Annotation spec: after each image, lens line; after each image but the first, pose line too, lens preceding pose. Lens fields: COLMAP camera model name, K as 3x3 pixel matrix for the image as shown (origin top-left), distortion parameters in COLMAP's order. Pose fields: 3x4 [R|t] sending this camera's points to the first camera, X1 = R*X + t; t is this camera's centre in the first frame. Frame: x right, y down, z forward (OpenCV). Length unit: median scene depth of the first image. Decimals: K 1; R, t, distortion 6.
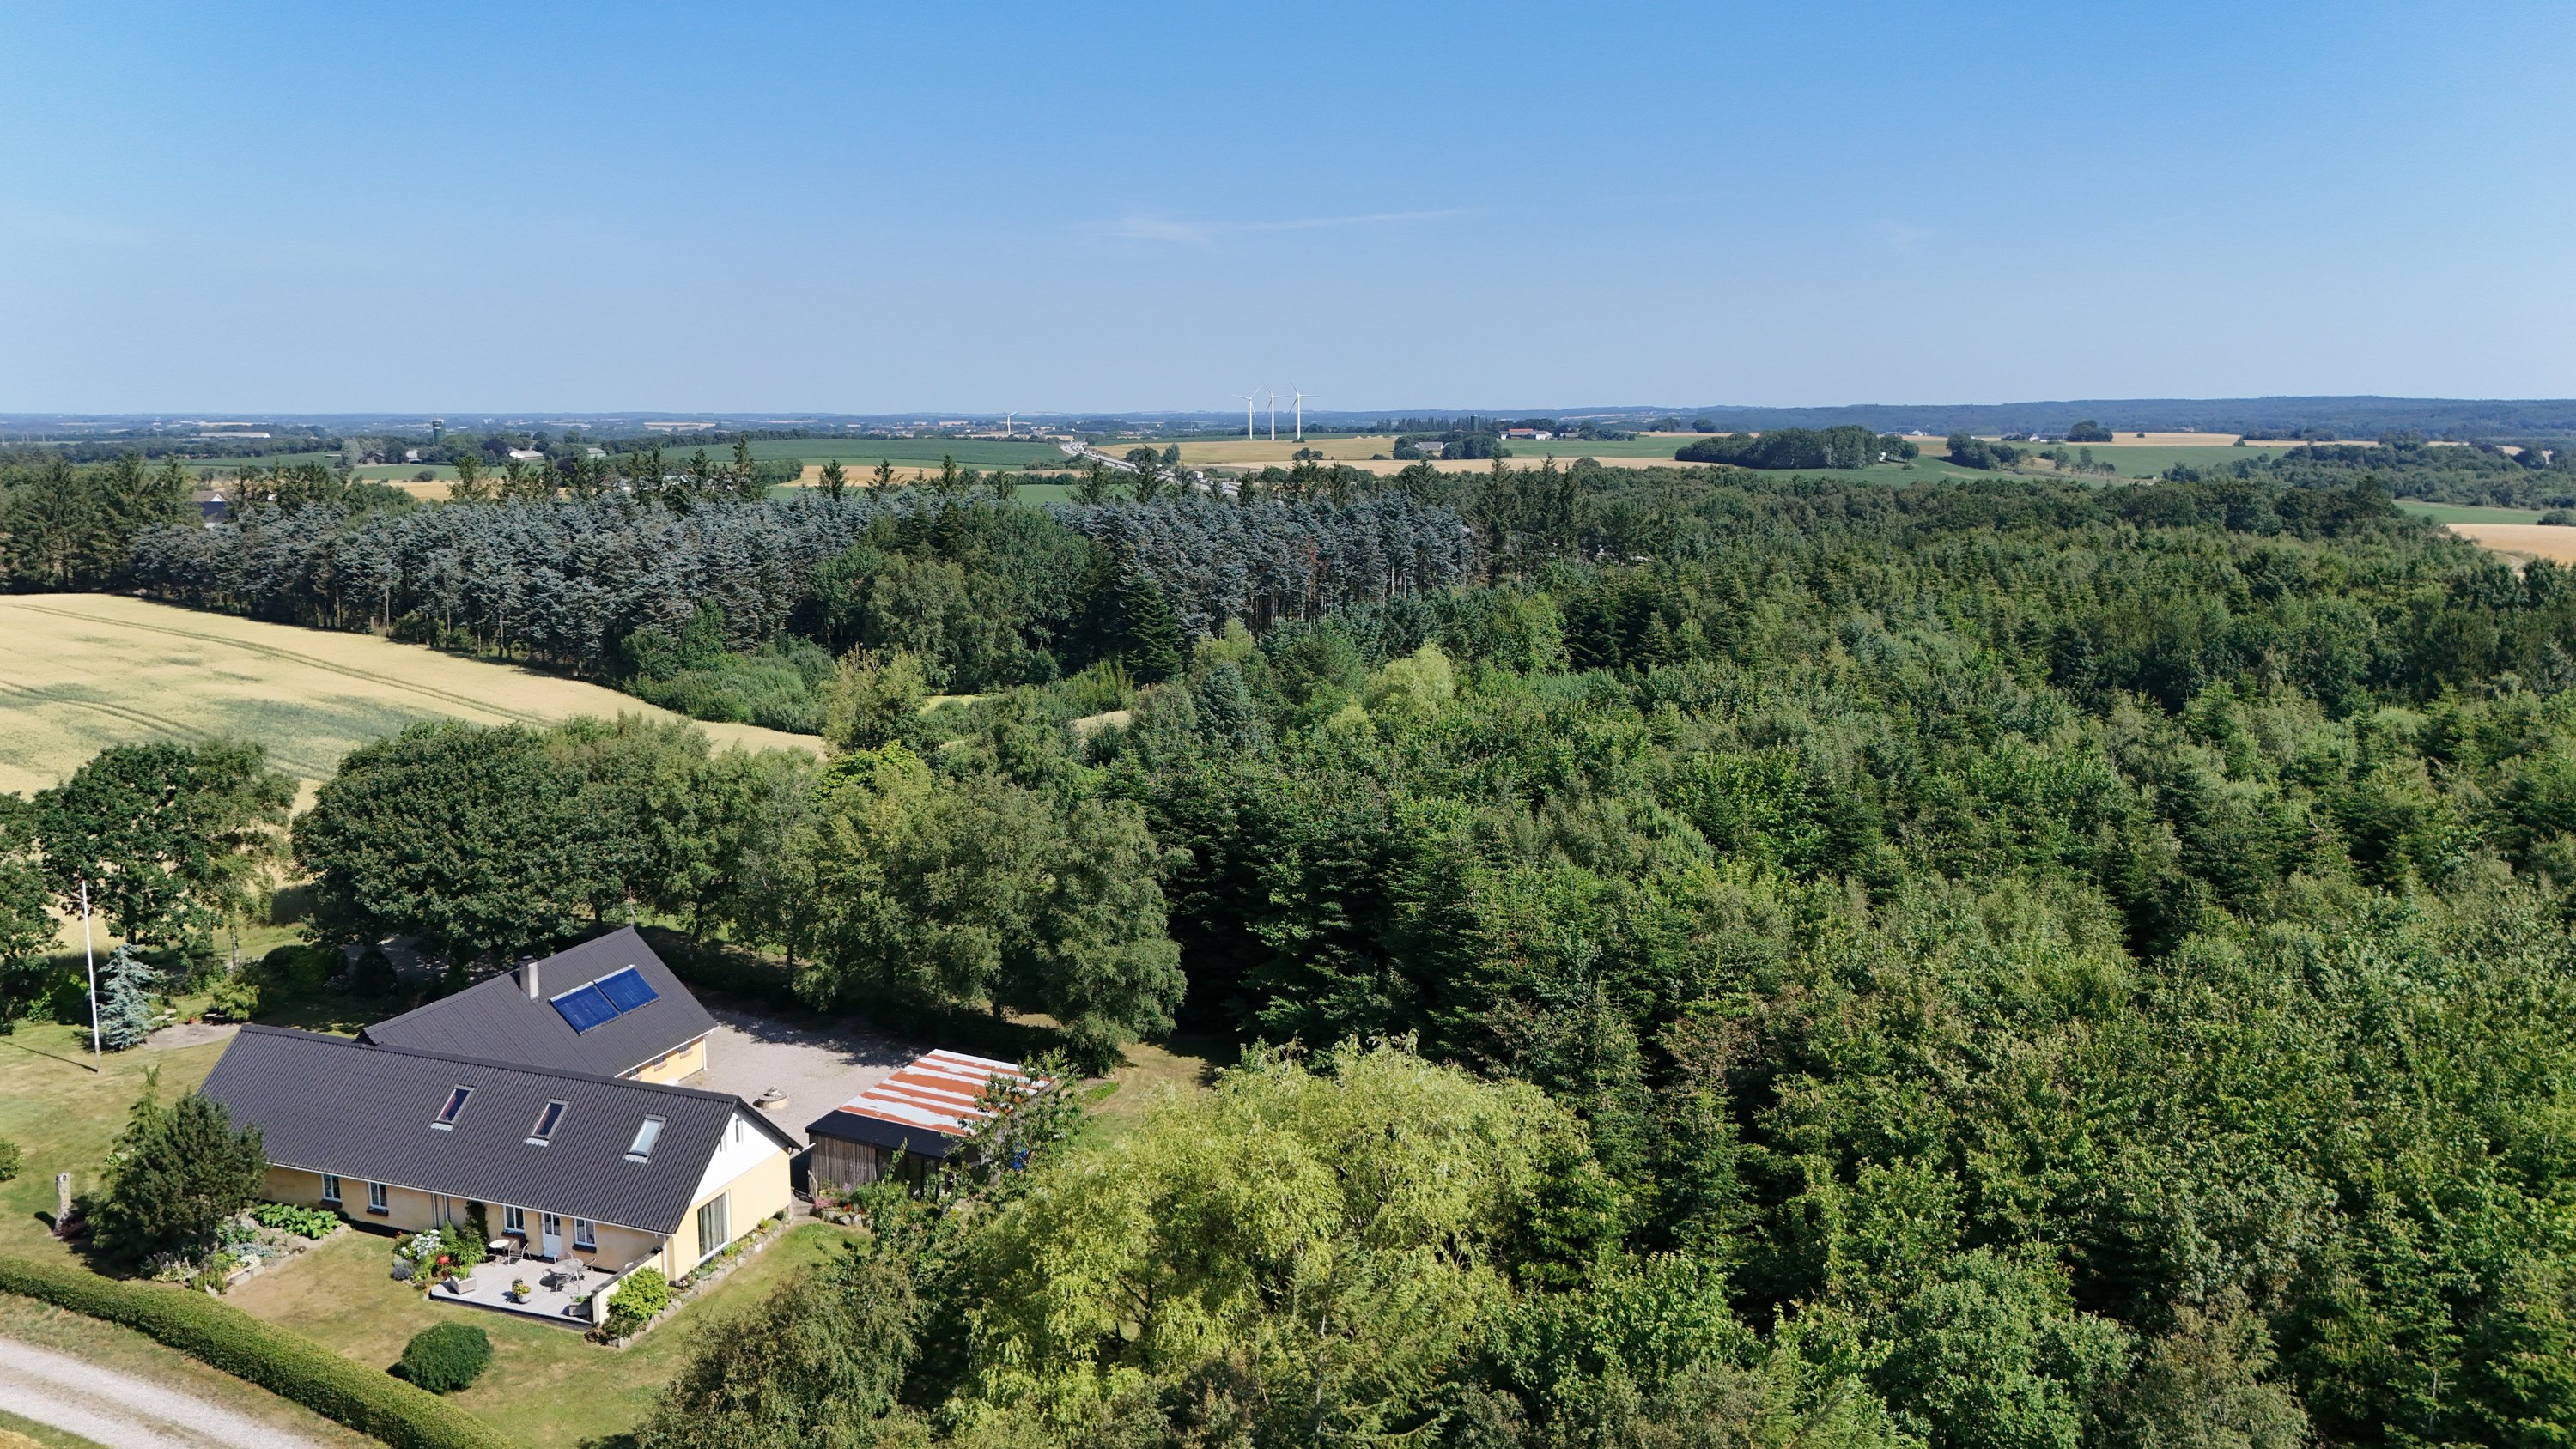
lens RADIAL K [[1903.9, 0, 1287.9], [0, 1903.9, 720.5], [0, 0, 1]] dist [0.071178, -0.071108]
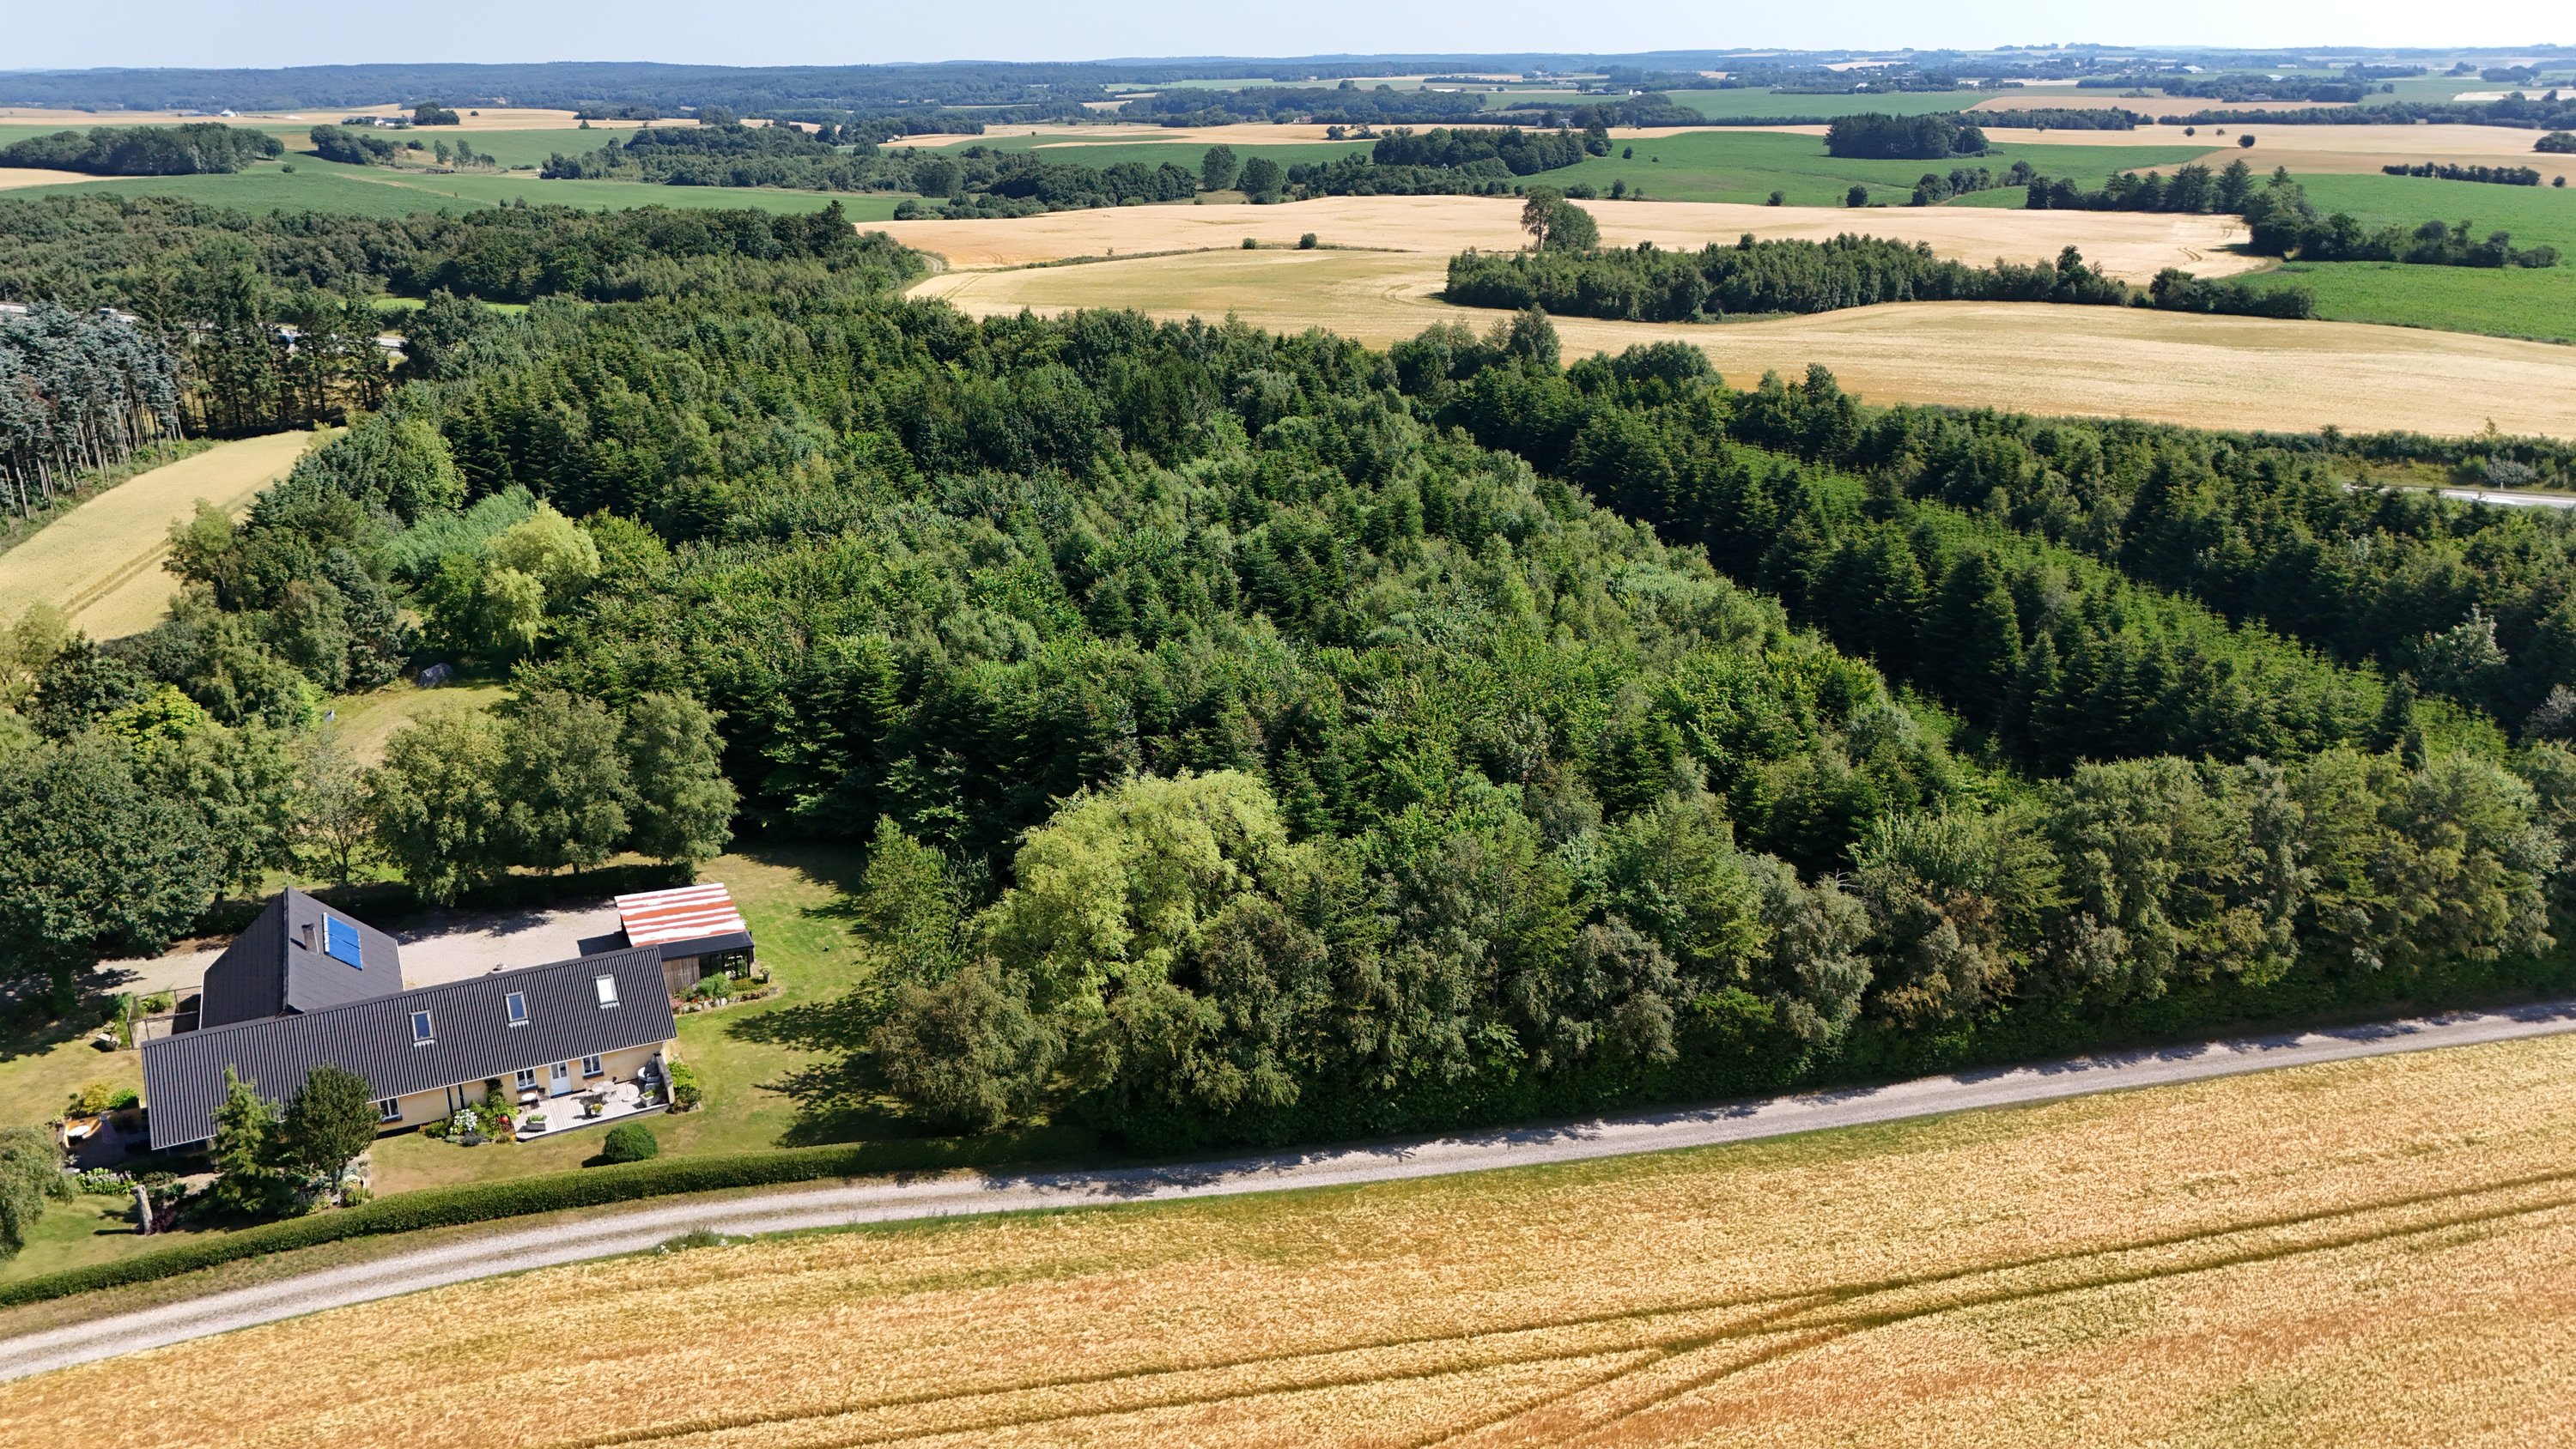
lens RADIAL K [[1903.9, 0, 1288.5], [0, 1903.9, 718.5], [0, 0, 1]] dist [0.071178, -0.071108]
pose [[0.685121, -0.241988, 0.687060, -0.723033], [0.126204, 0.968376, 0.215222, -0.173383], [-0.717414, -0.060744, 0.693994, -0.263379]]
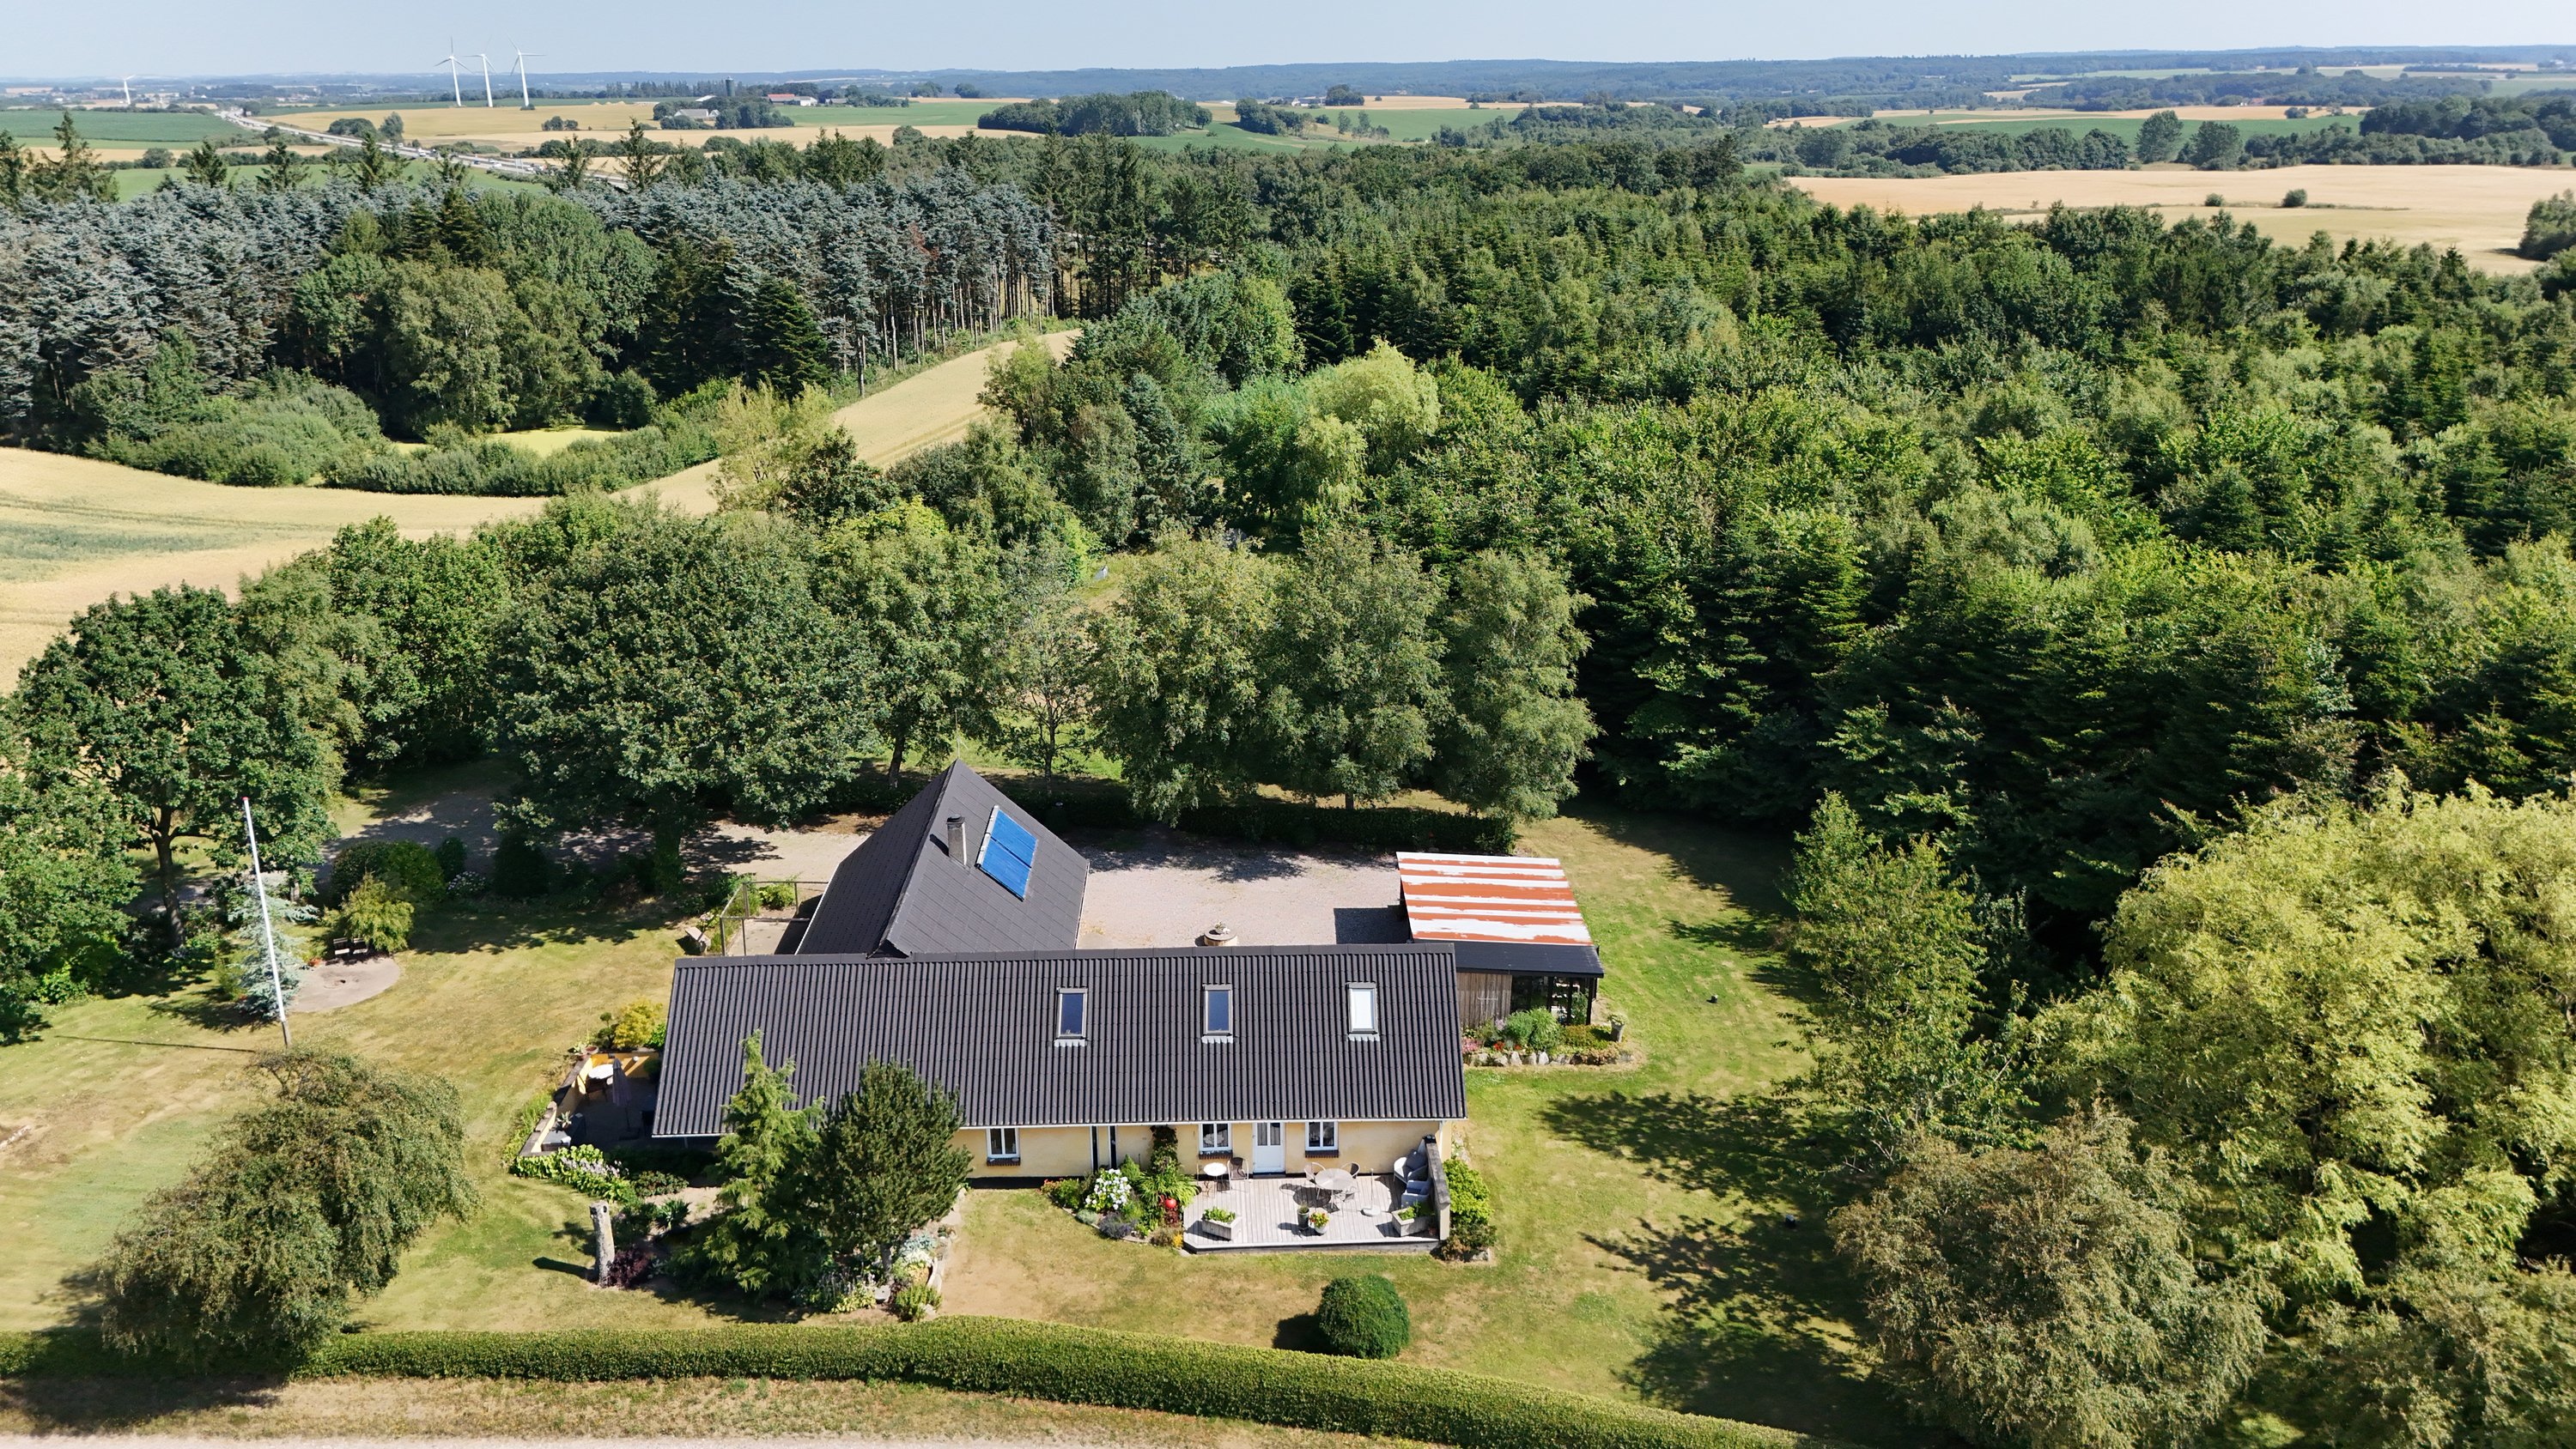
lens RADIAL K [[1903.9, 0, 1284.8], [0, 1903.9, 723.5], [0, 0, 1]] dist [0.071178, -0.071108]
pose [[0.926135, -0.127430, 0.355015, -0.504814], [0.067210, 0.981893, 0.177111, -0.040327], [-0.371157, -0.140168, 0.917930, 0.221392]]
